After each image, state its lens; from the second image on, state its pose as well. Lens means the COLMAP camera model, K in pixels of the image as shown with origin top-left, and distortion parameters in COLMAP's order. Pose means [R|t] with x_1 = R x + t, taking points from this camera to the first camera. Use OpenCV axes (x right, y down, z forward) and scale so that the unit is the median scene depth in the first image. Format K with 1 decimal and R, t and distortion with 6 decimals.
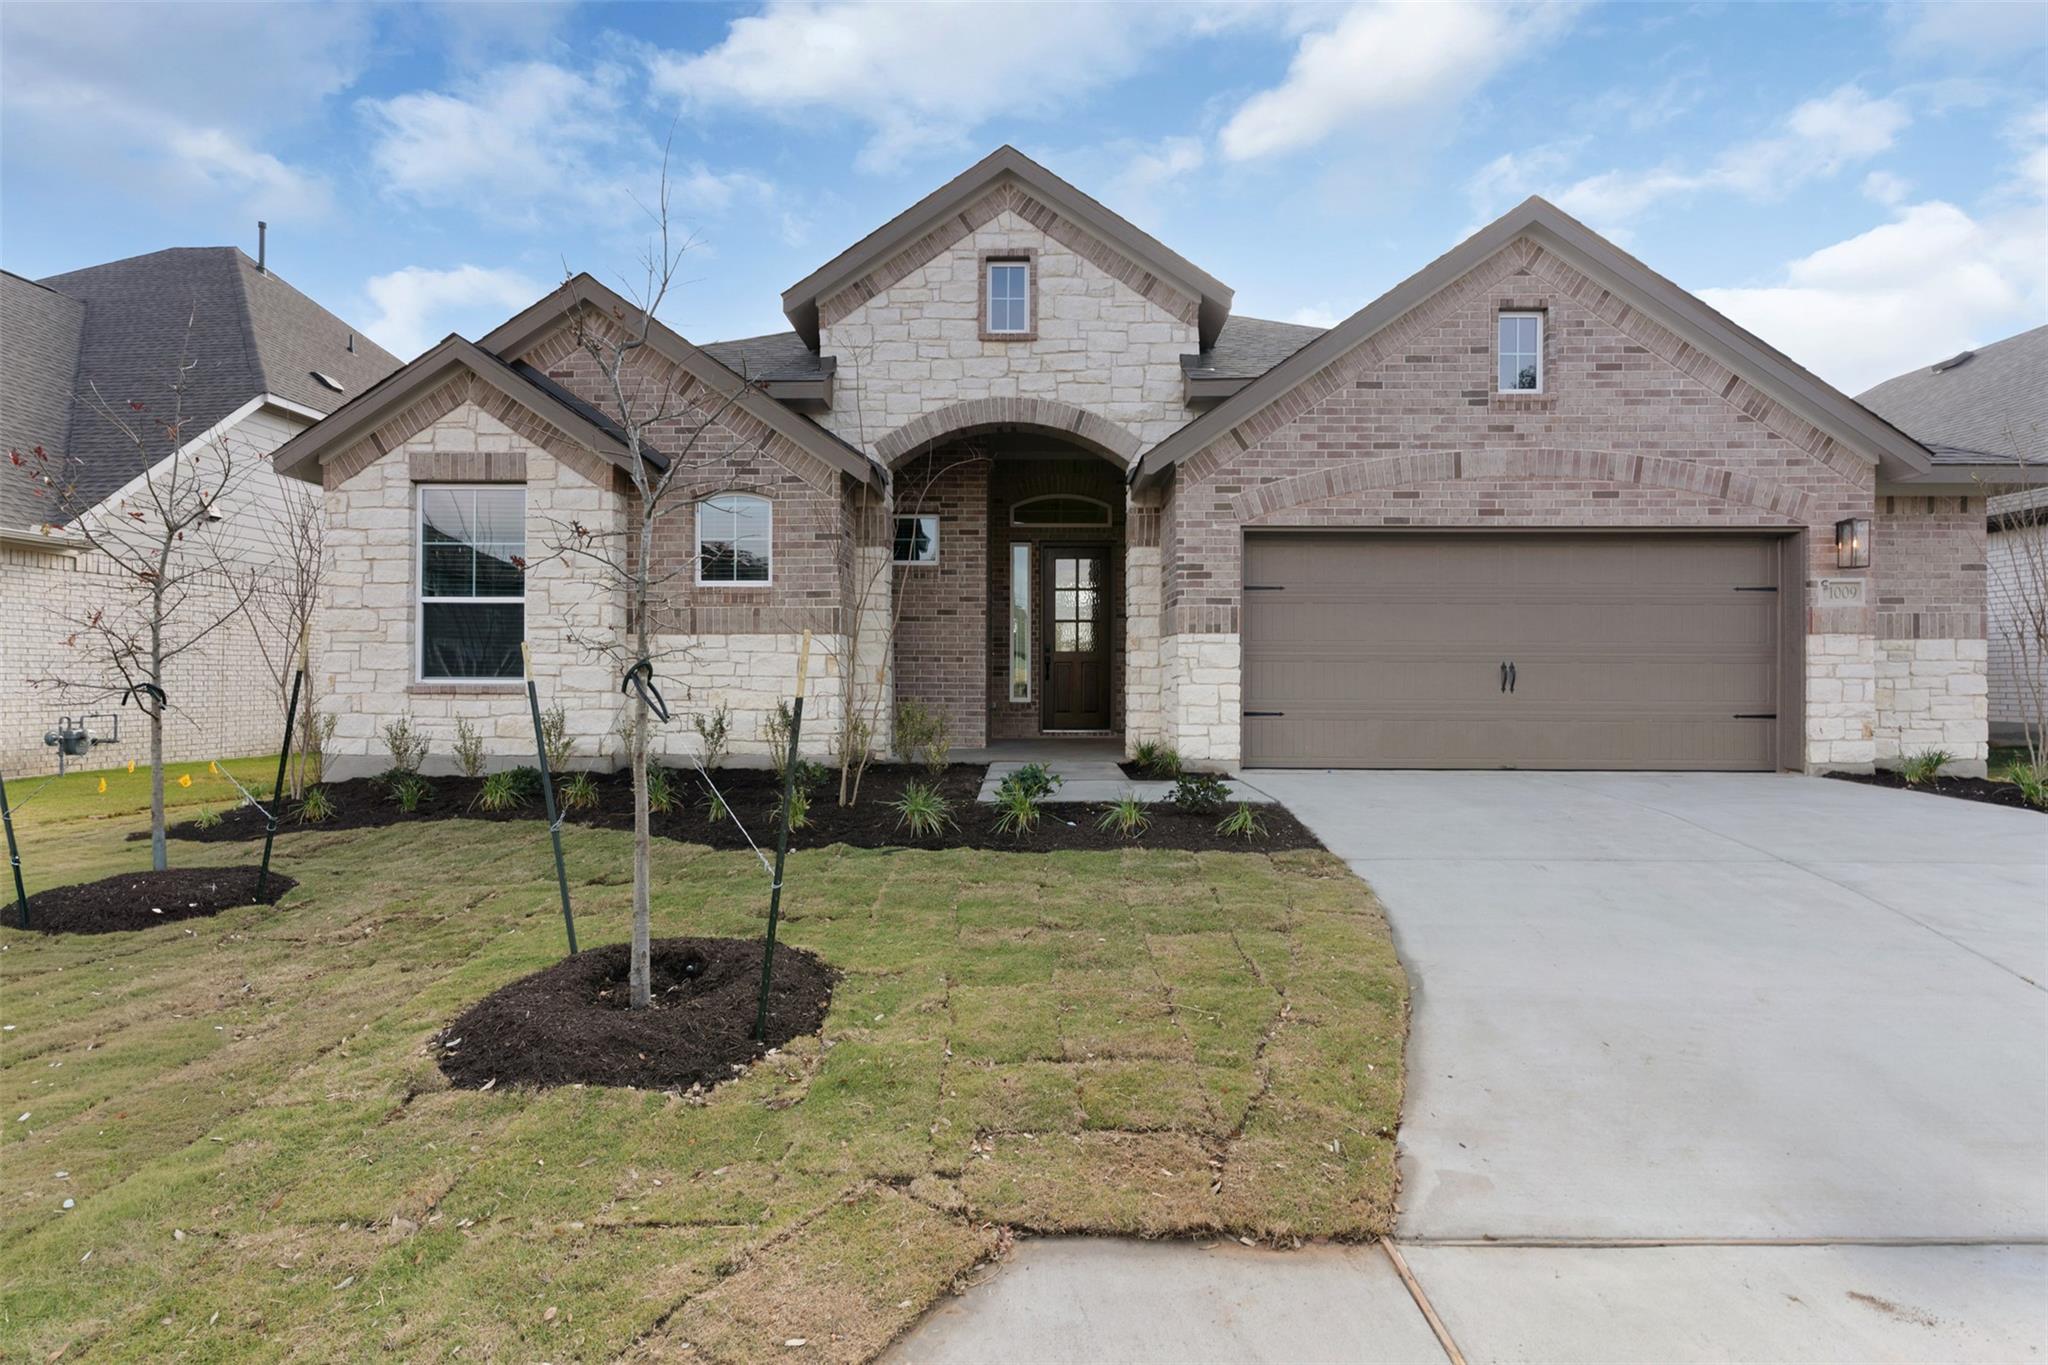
lens RADIAL K [[1012.5, 0, 1024.6], [0, 1012.5, 726.5], [0, 0, 1]] dist [0.002697, -0.000945]
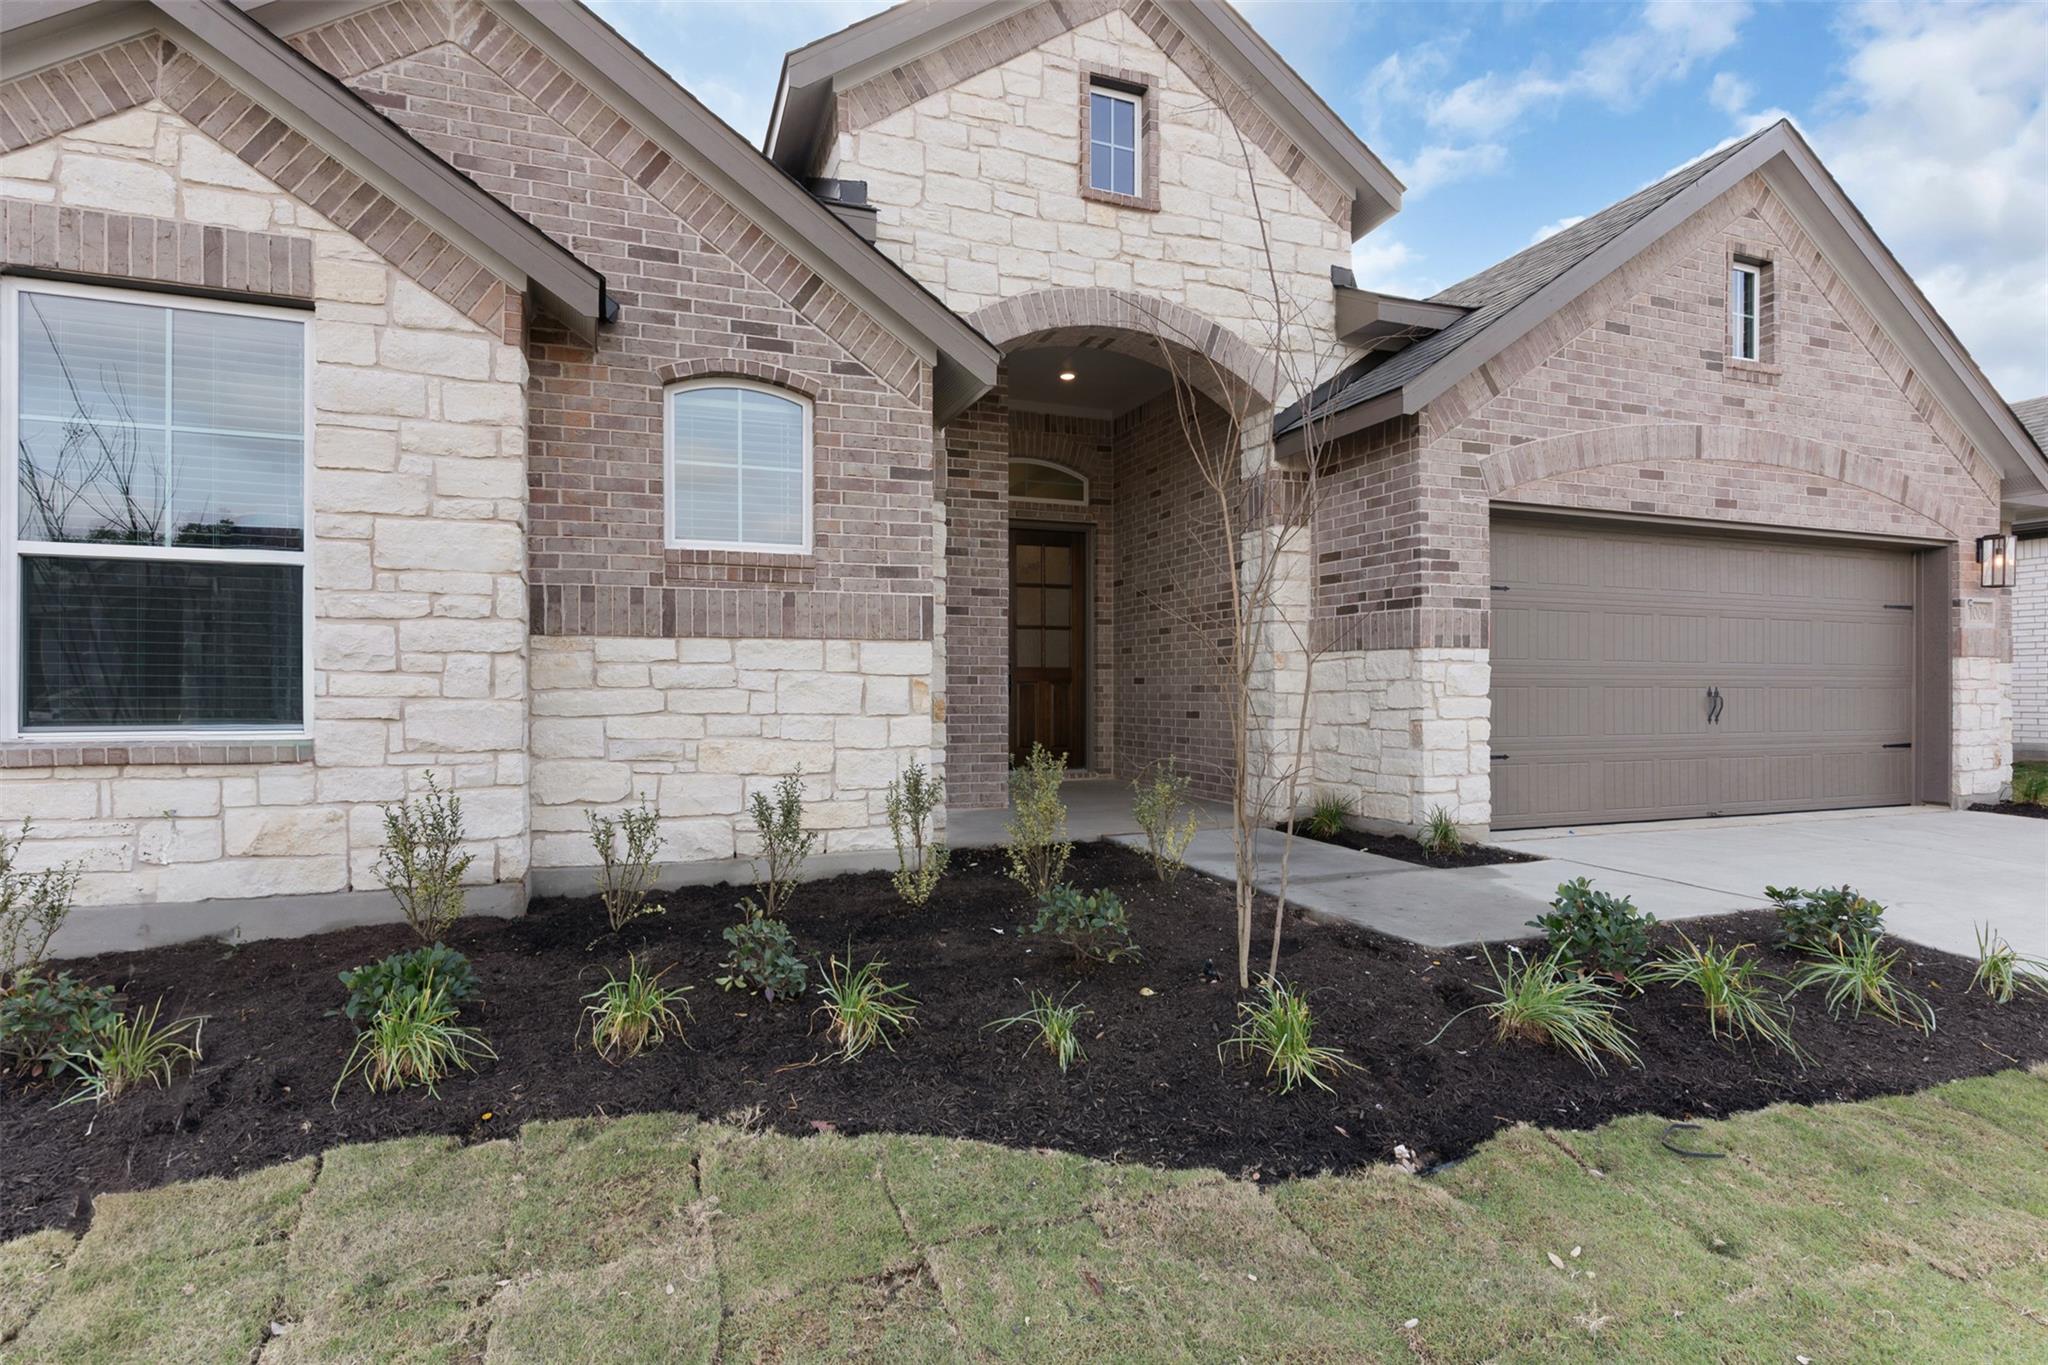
lens RADIAL K [[1012.5, 0, 1024.6], [0, 1012.5, 726.5], [0, 0, 1]] dist [0.002697, -0.000945]
pose [[0.929312, -0.016221, 0.368939, -0.362586], [0.019671, 0.999791, -0.005591, -0.038792], [-0.368771, 0.012453, 0.929437, 0.450022]]
